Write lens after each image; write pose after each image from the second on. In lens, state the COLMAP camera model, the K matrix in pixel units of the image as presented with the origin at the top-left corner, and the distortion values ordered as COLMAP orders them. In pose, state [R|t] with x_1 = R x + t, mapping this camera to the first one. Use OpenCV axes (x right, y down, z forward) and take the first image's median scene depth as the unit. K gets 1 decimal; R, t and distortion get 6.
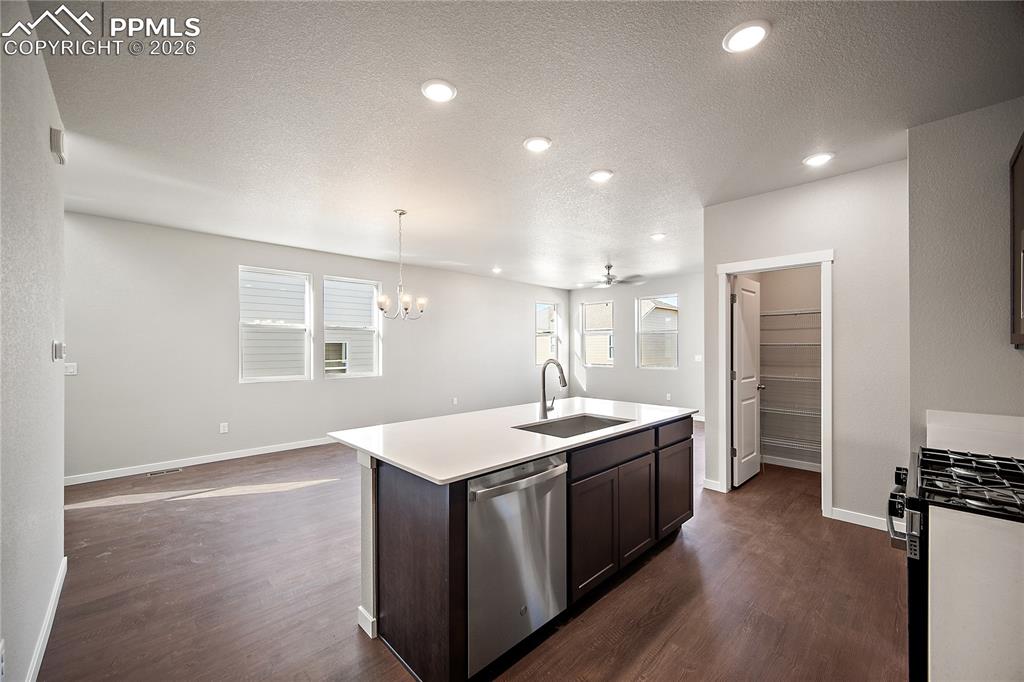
lens RADIAL K [[402.5, 0, 511.2], [0, 402.5, 345.4], [0, 0, 1]] dist [-0.000875, -0.000051]
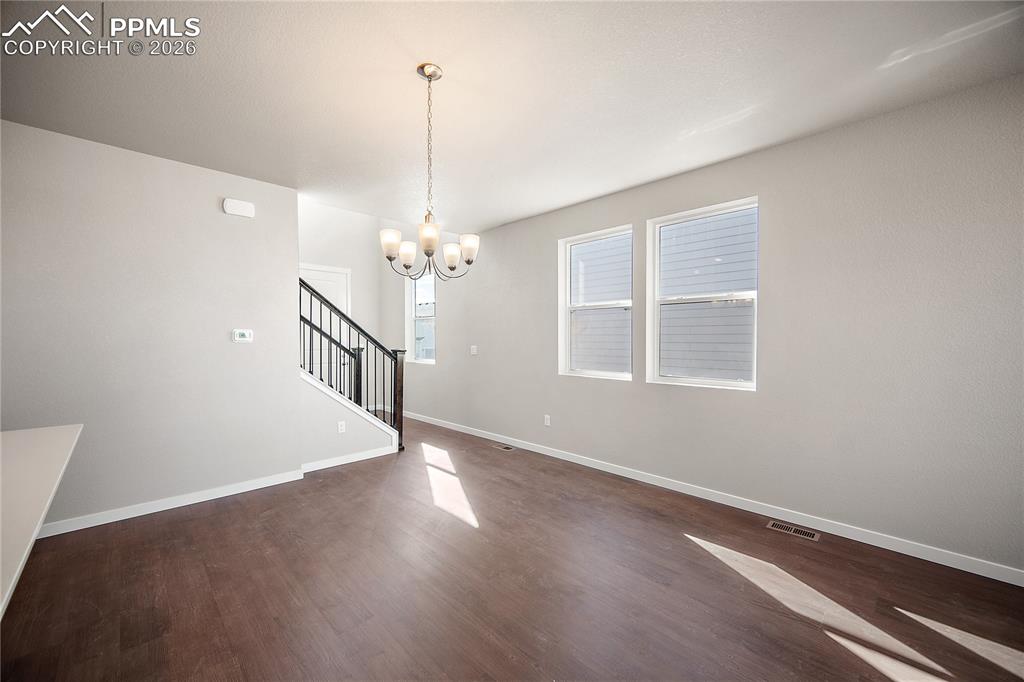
lens RADIAL K [[402.5, 0, 511.8], [0, 402.5, 338.9], [0, 0, 1]] dist [-0.000875, -0.000051]
pose [[-0.000097, 0.006209, -0.999981, 0.251105], [0.005848, 0.999964, 0.006208, 0.011796], [0.999983, -0.005848, -0.000133, 1.065723]]
